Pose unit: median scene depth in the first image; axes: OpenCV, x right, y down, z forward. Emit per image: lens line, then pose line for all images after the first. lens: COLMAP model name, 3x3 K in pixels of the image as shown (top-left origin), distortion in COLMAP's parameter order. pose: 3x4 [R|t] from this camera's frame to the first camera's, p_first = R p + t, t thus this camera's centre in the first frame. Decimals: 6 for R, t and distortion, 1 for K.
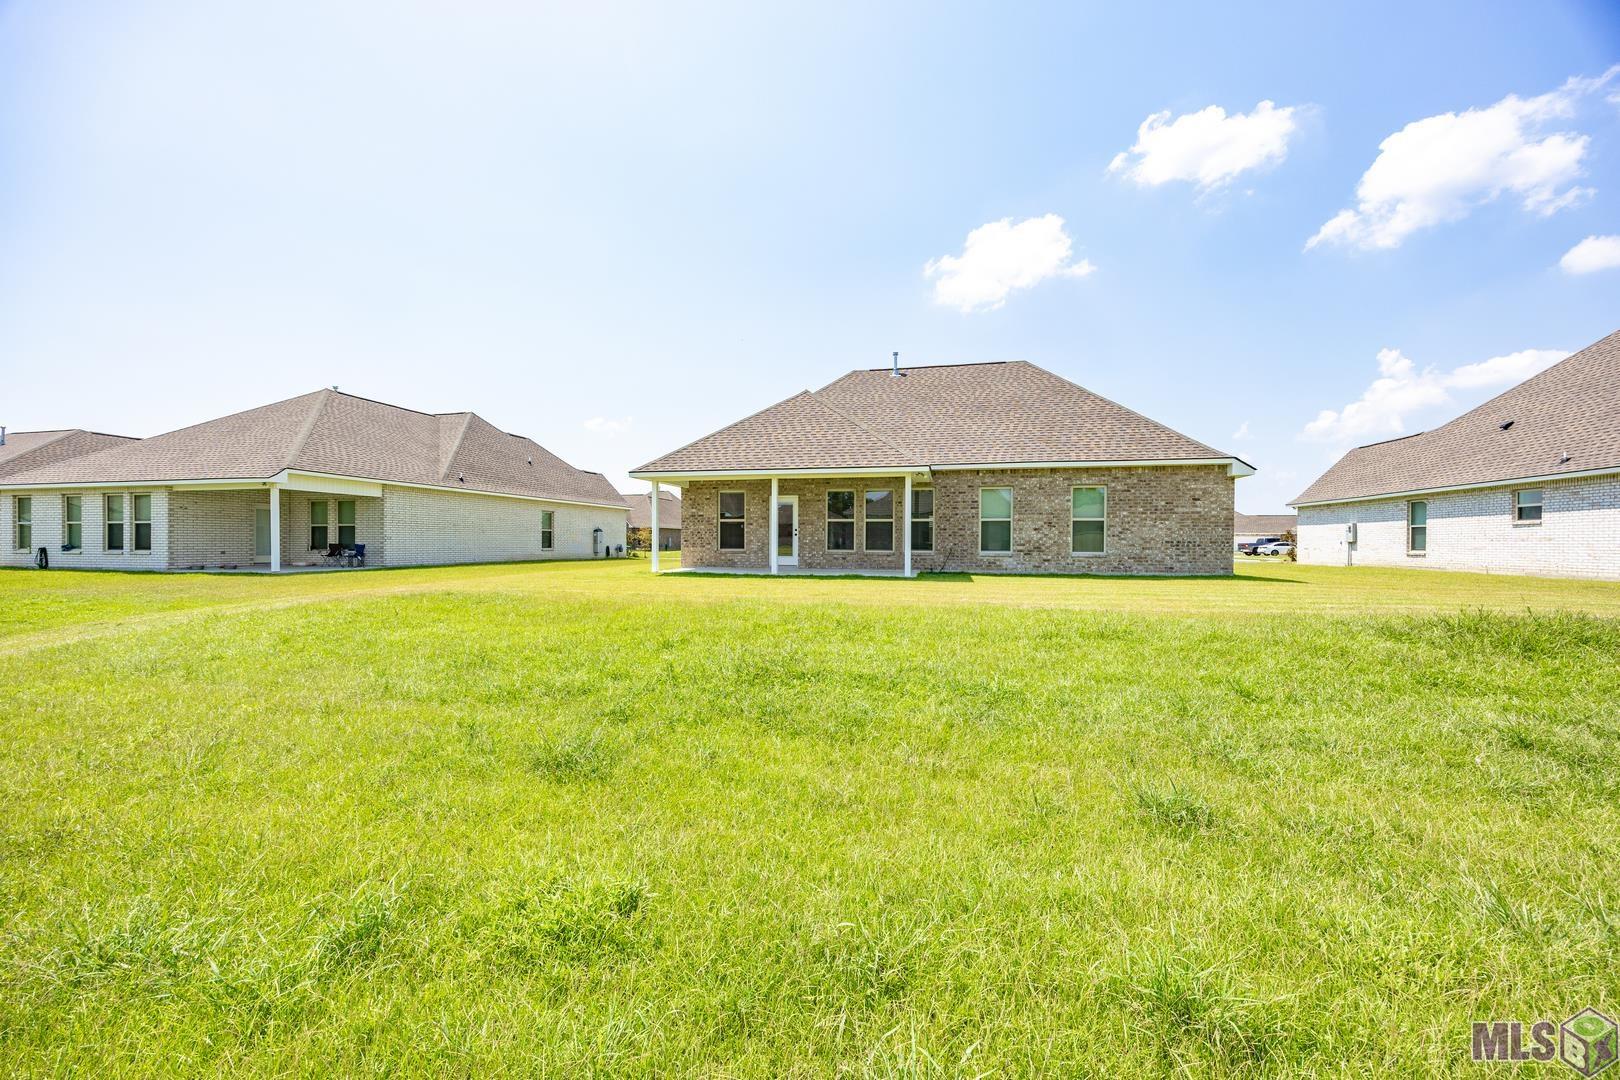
lens RADIAL K [[666.6, 0, 815.9], [0, 666.6, 546.3], [0, 0, 1]] dist [0.000632, 0.000032]
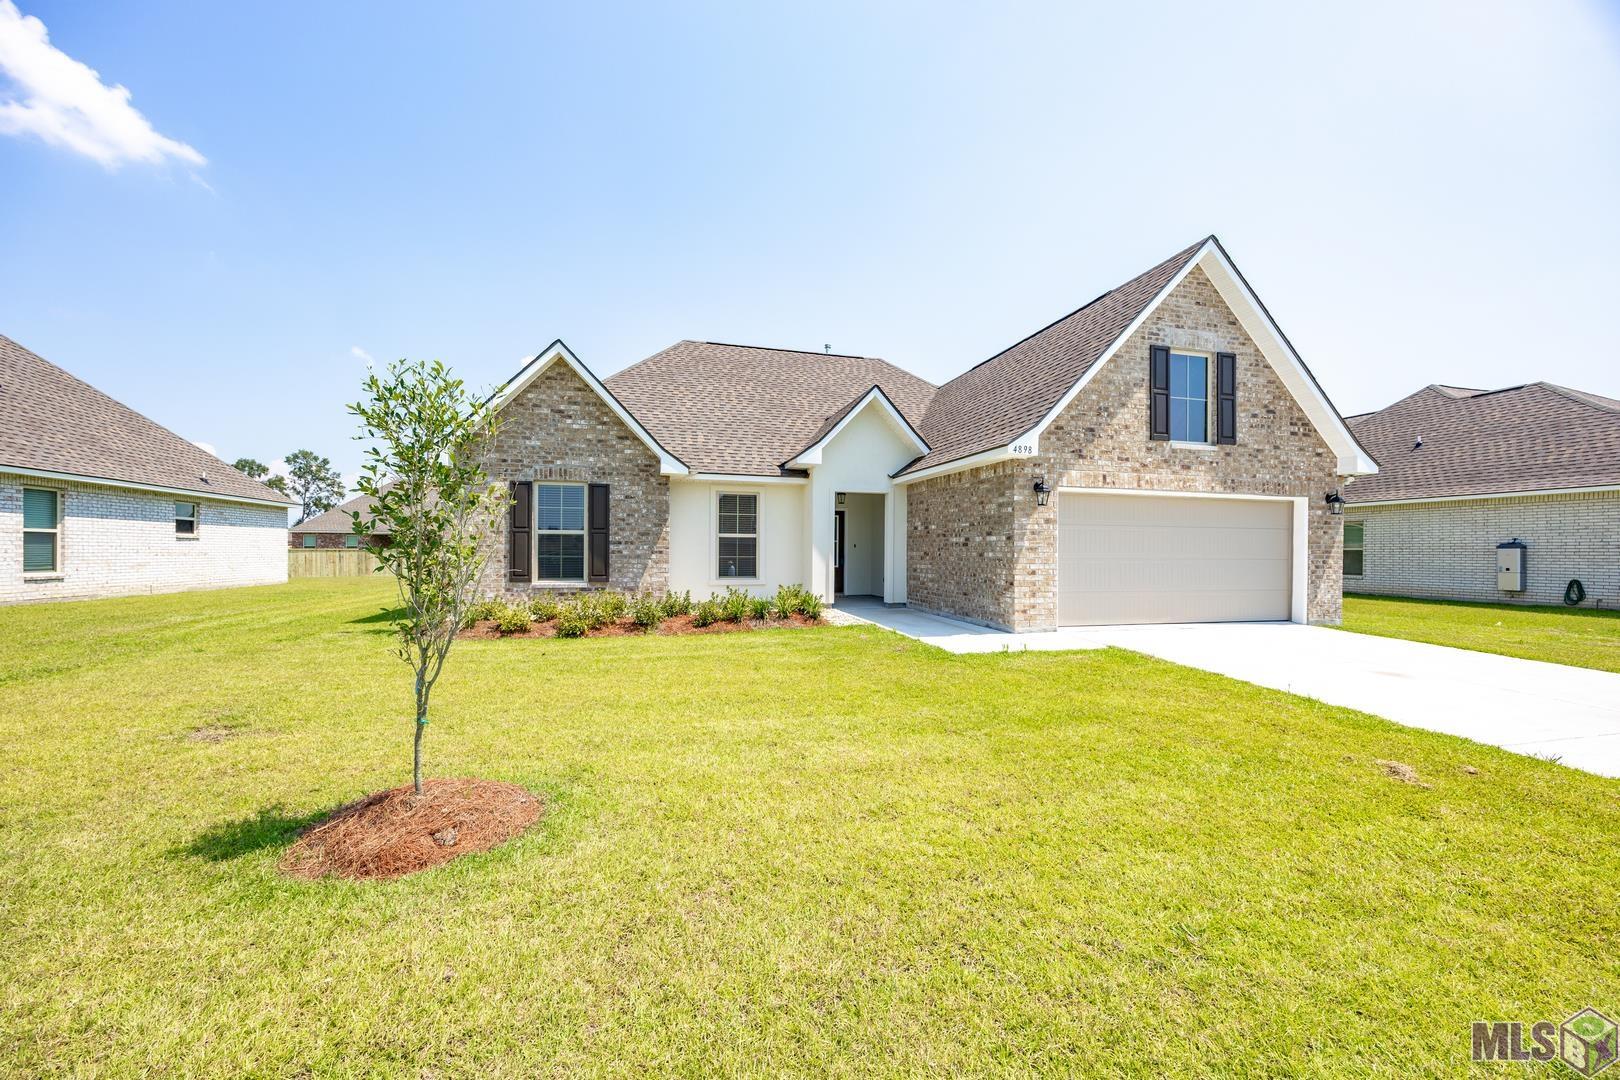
lens RADIAL K [[666.6, 0, 815.9], [0, 666.6, 546.3], [0, 0, 1]] dist [0.000632, 0.000032]
pose [[-0.892174, -0.015184, -0.451437, 0.639819], [-0.013933, 0.999884, -0.006093, -0.025887], [0.451478, 0.000854, -0.892282, 2.123963]]
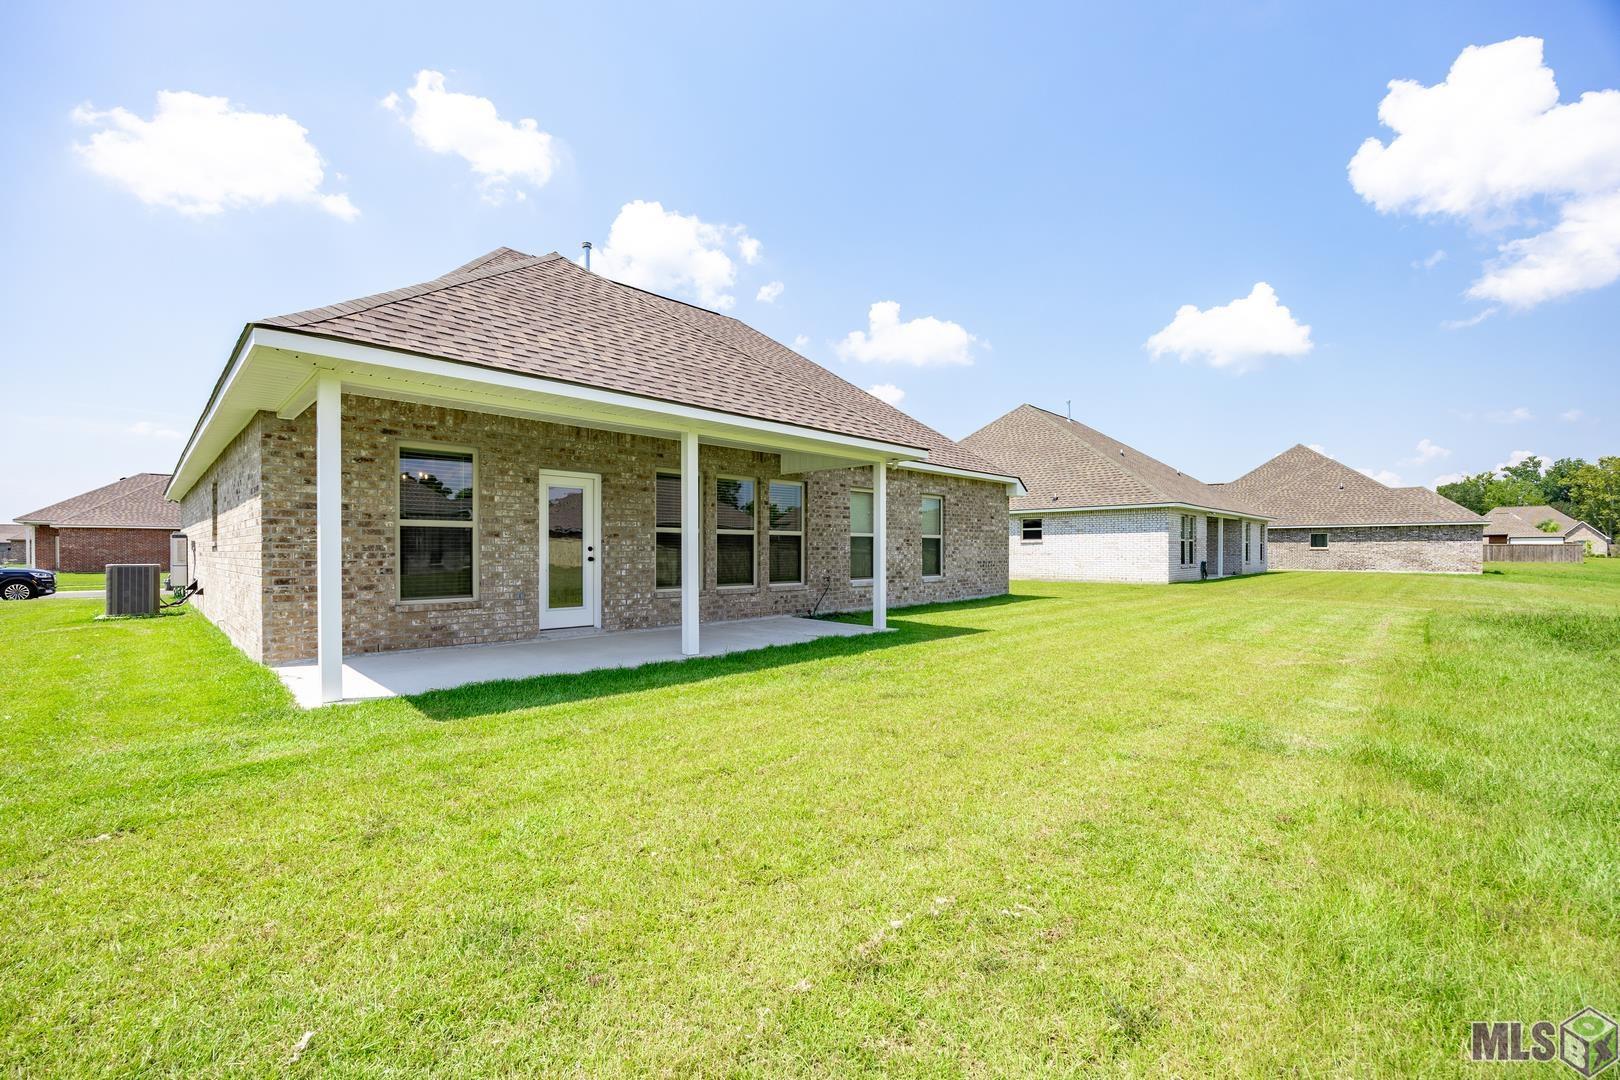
lens RADIAL K [[693.5, 0, 803.8], [0, 693.5, 555.0], [0, 0, 1]] dist [-0.012528, 0.000212]
pose [[0.499970, -0.013314, 0.865940, -0.373452], [0.000025, 0.999882, 0.015359, -0.027736], [-0.866043, -0.007657, 0.499912, 0.640773]]
